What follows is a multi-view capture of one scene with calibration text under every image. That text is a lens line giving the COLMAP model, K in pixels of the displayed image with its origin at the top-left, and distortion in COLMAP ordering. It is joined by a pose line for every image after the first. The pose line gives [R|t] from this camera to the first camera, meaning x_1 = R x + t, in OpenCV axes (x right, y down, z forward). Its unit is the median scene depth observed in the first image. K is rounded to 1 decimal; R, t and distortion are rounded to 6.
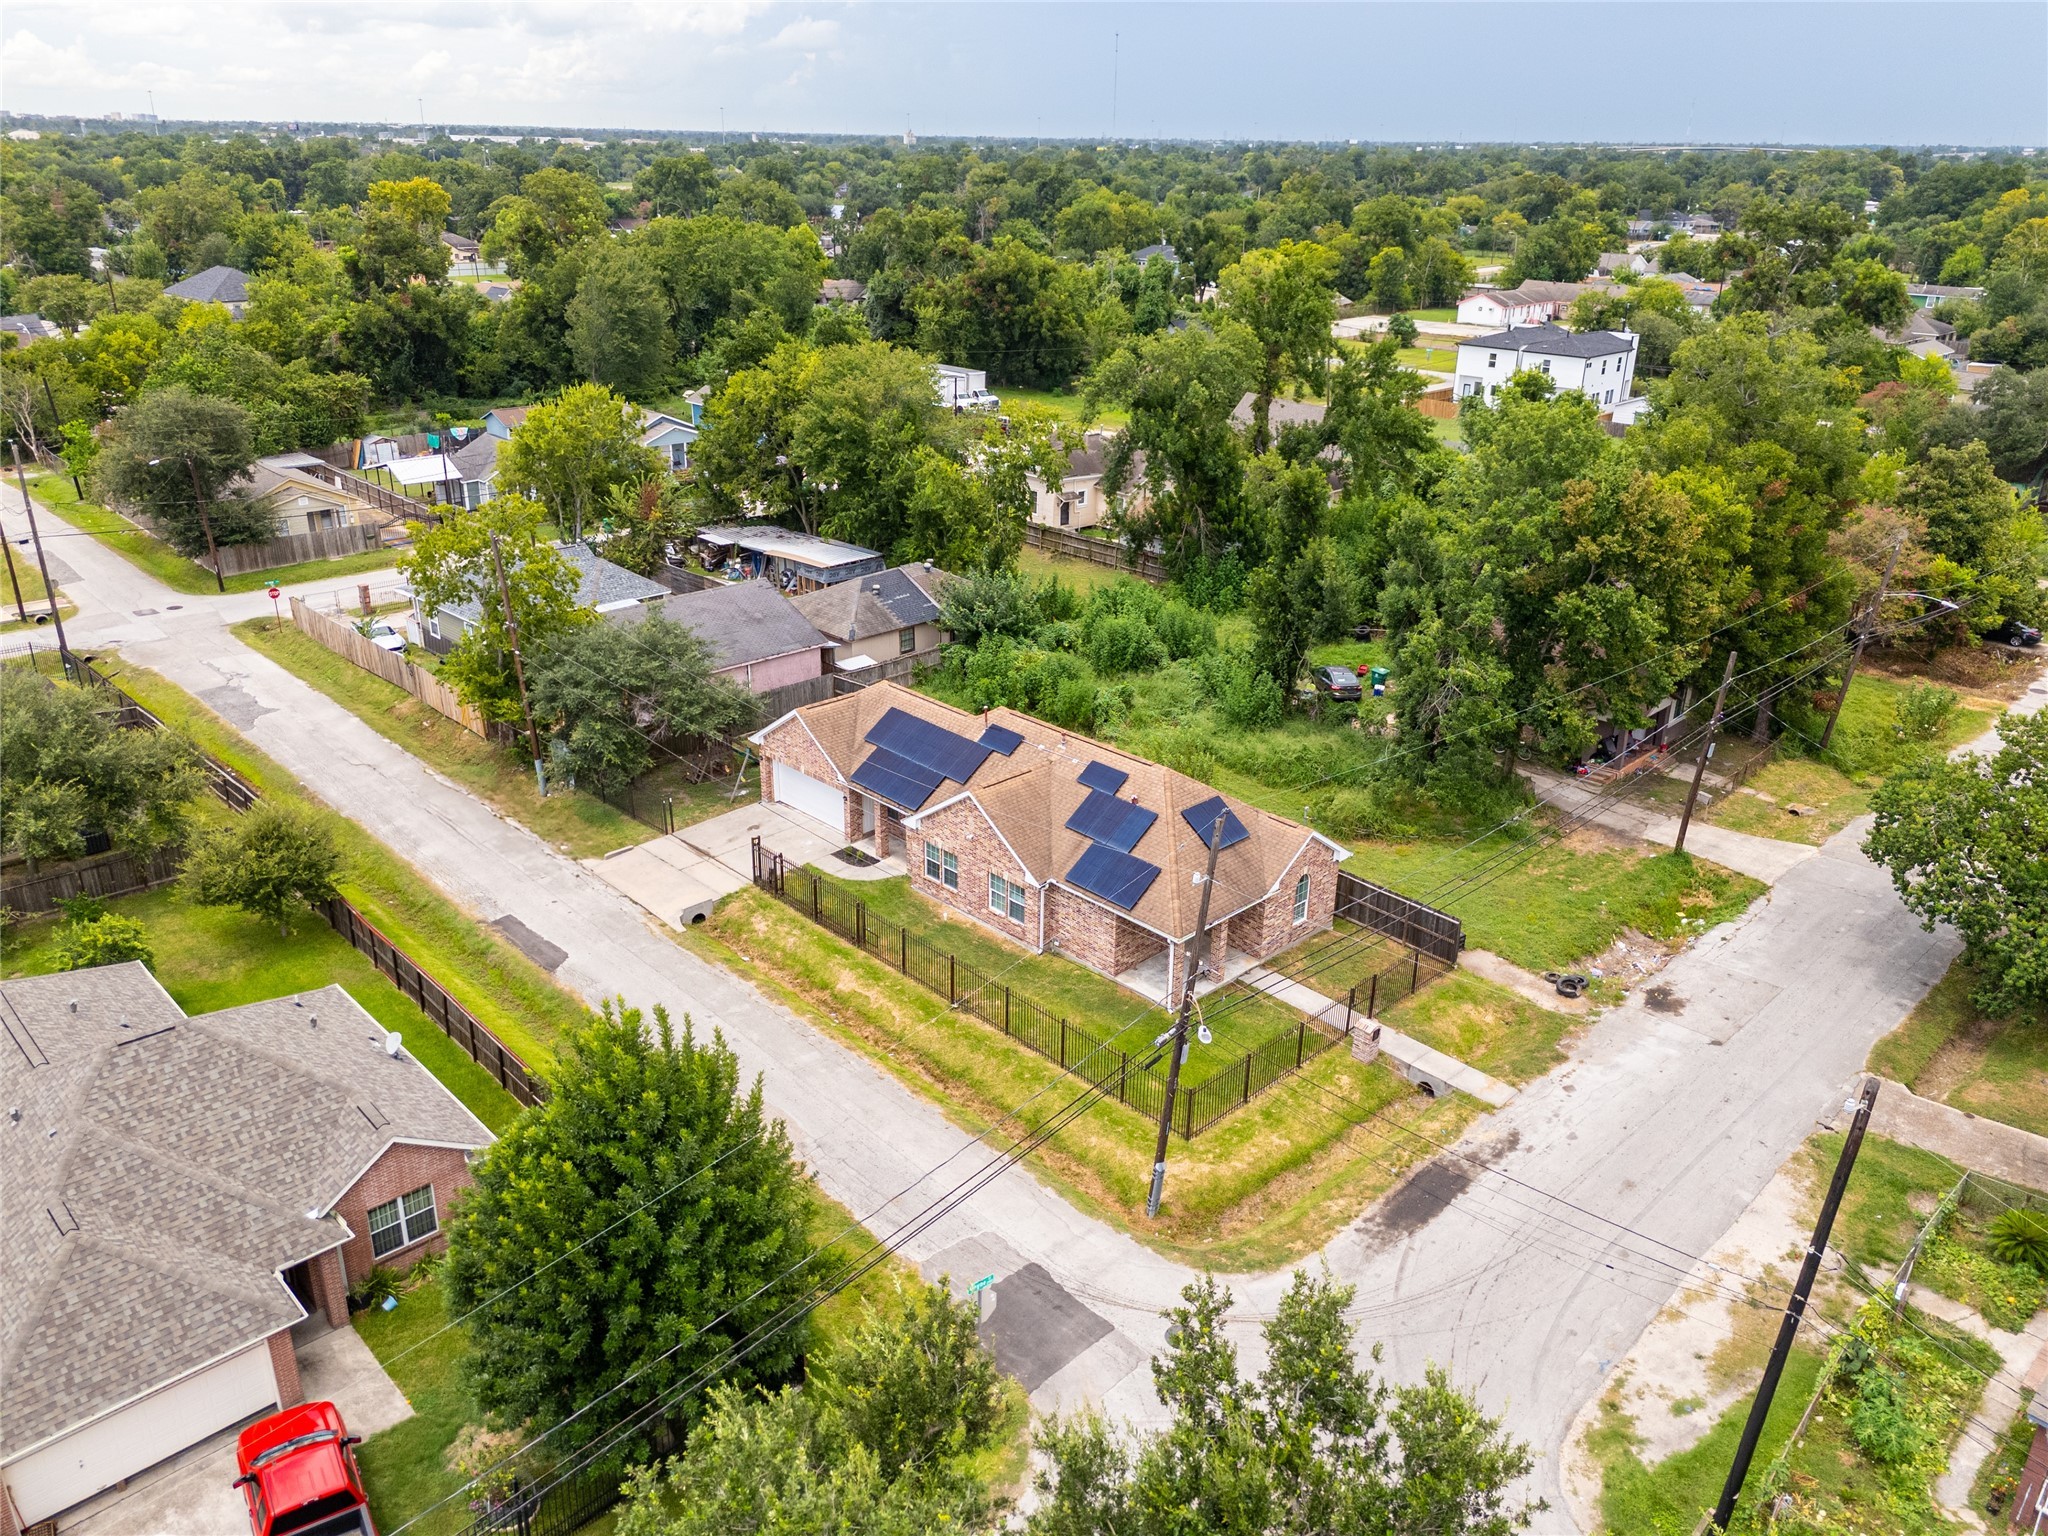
lens RADIAL K [[1525.5, 0, 1023.9], [0, 1525.5, 767.9], [0, 0, 1]] dist [0.063646, 0.000815]
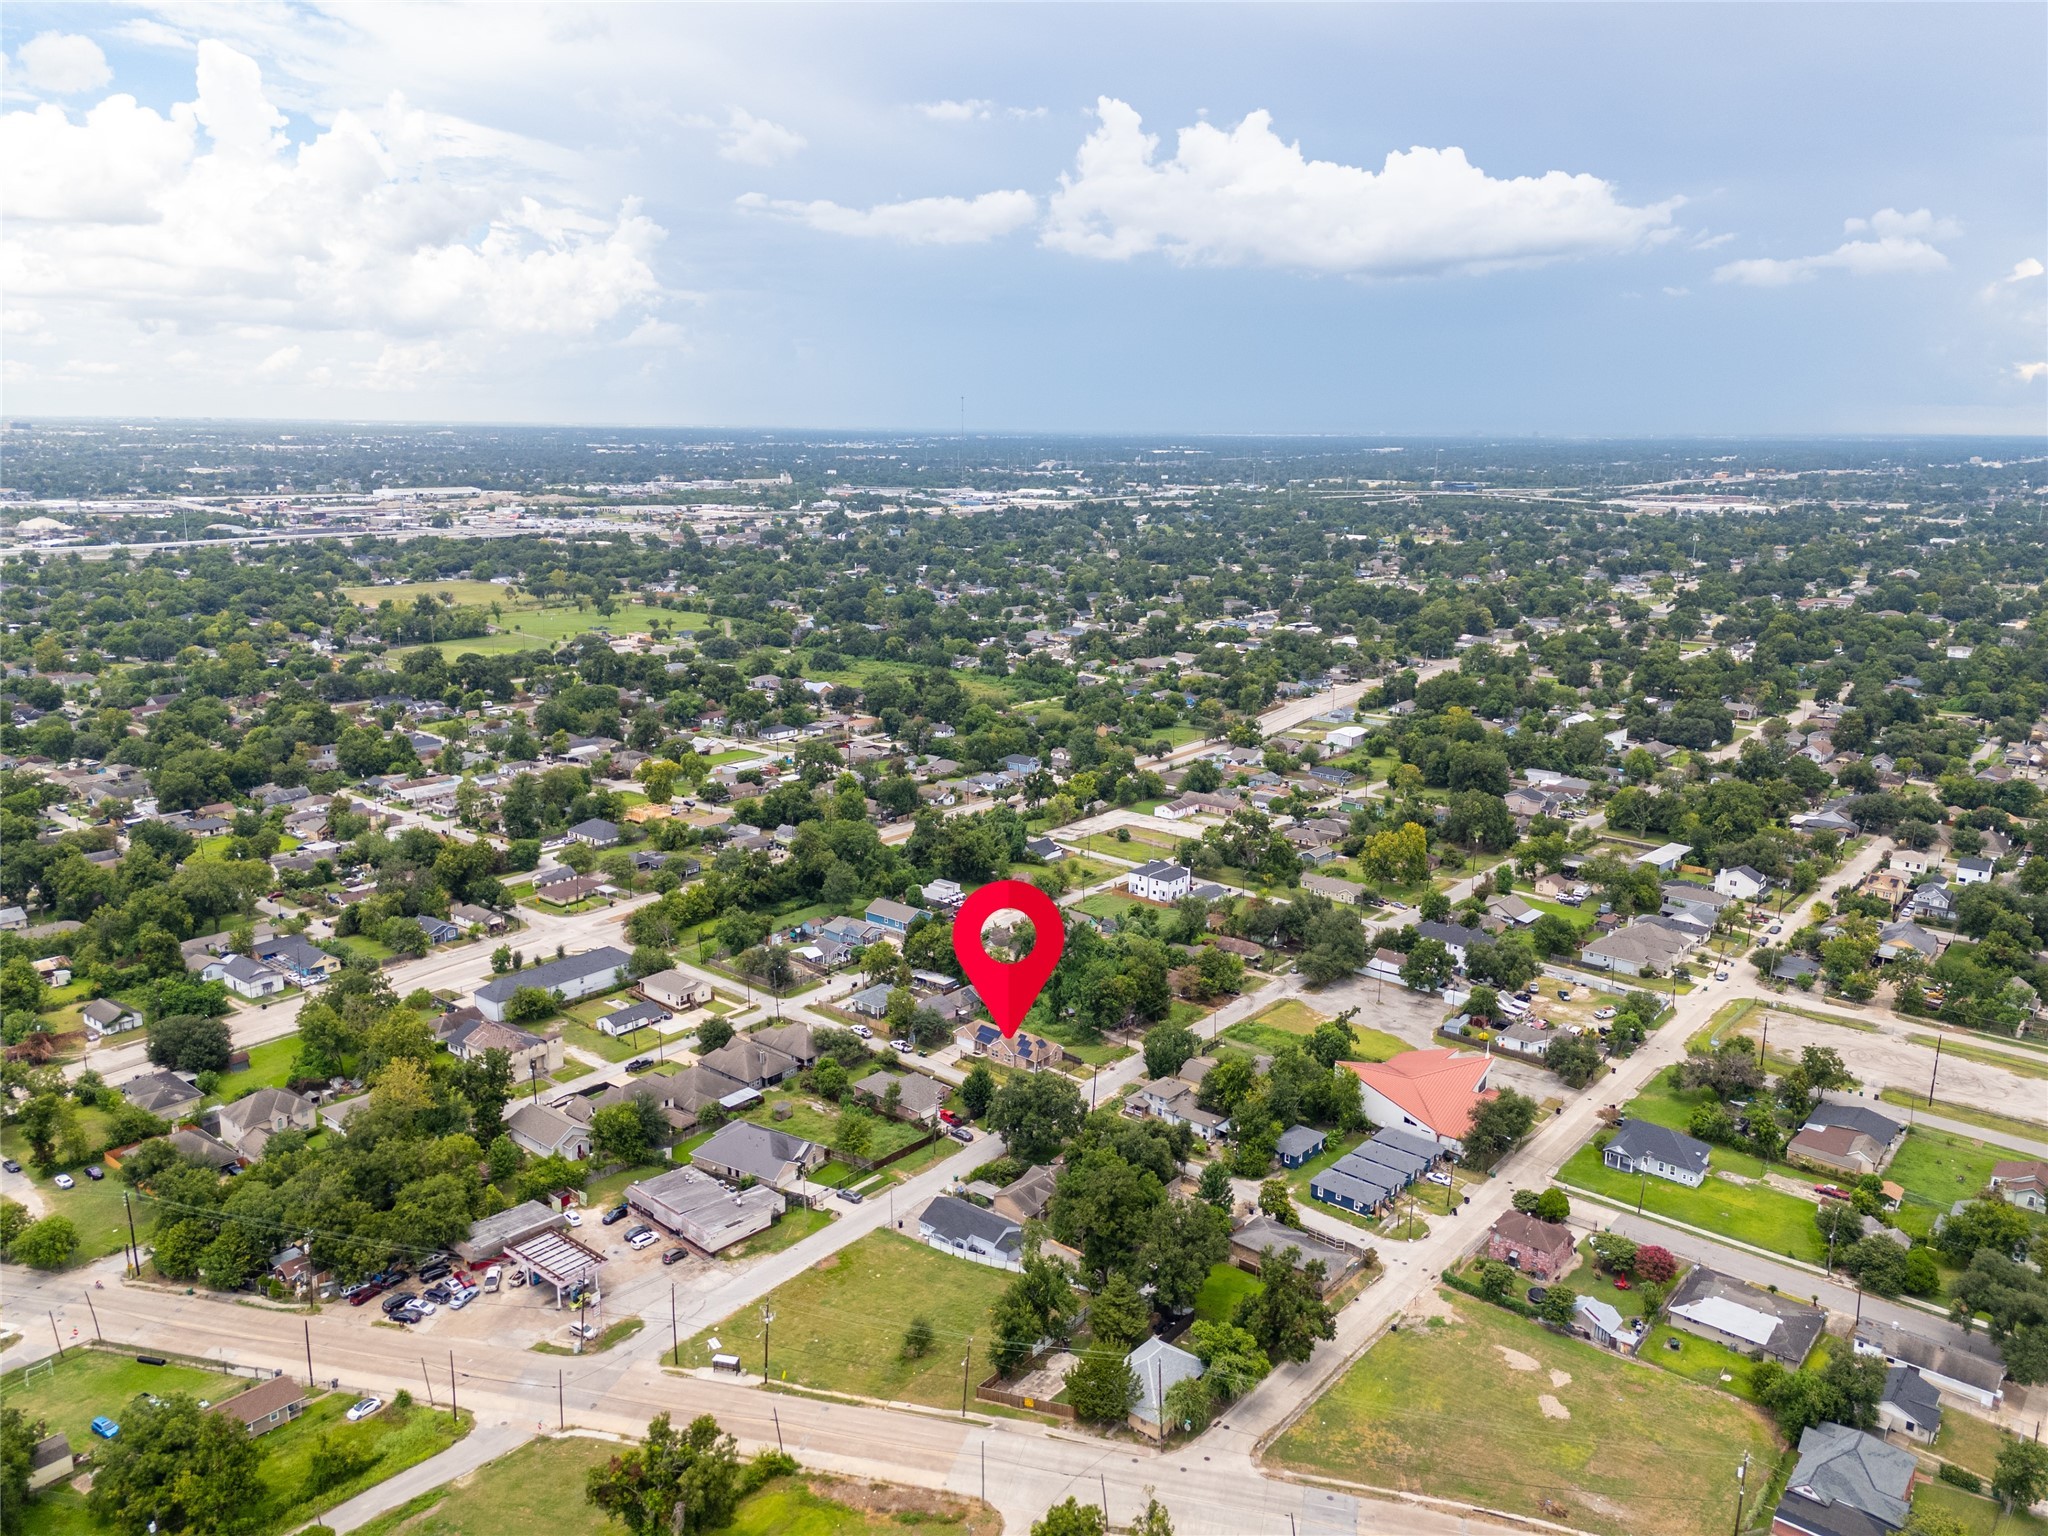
lens RADIAL K [[1525.5, 0, 1029.3], [0, 1525.5, 764.4], [0, 0, 1]] dist [0.063646, 0.000815]
pose [[0.995070, -0.027450, 0.095302, -0.421243], [0.042508, 0.986239, -0.159766, -0.079797], [-0.089605, 0.163030, 0.982544, -4.610210]]
